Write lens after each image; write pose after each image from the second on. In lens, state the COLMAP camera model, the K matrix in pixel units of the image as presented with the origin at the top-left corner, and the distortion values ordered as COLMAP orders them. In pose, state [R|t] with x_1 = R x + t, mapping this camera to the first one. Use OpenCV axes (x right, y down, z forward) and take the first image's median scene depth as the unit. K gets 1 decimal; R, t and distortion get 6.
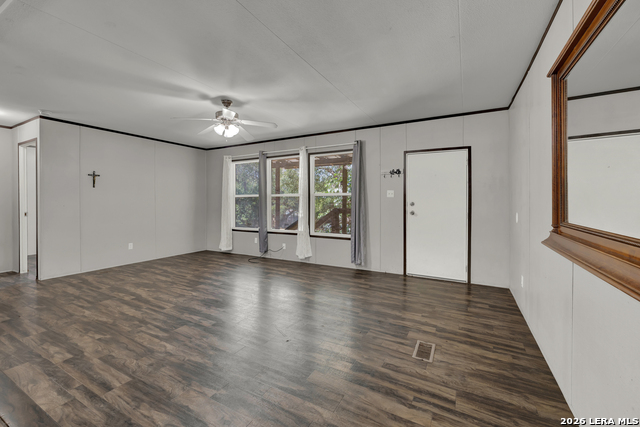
lens RADIAL K [[274.2, 0, 306.1], [0, 274.2, 204.1], [0, 0, 1]] dist [0.003884, -0.000091]
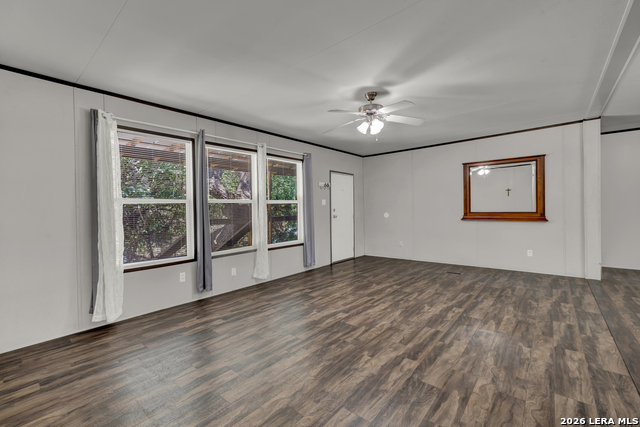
lens RADIAL K [[274.2, 0, 321.6], [0, 274.2, 215.1], [0, 0, 1]] dist [0.003884, -0.000091]
pose [[0.177270, -0.028890, 0.983738, -1.917678], [0.027574, 0.999322, 0.024378, -0.020203], [-0.983776, 0.022804, 0.177947, 1.616585]]
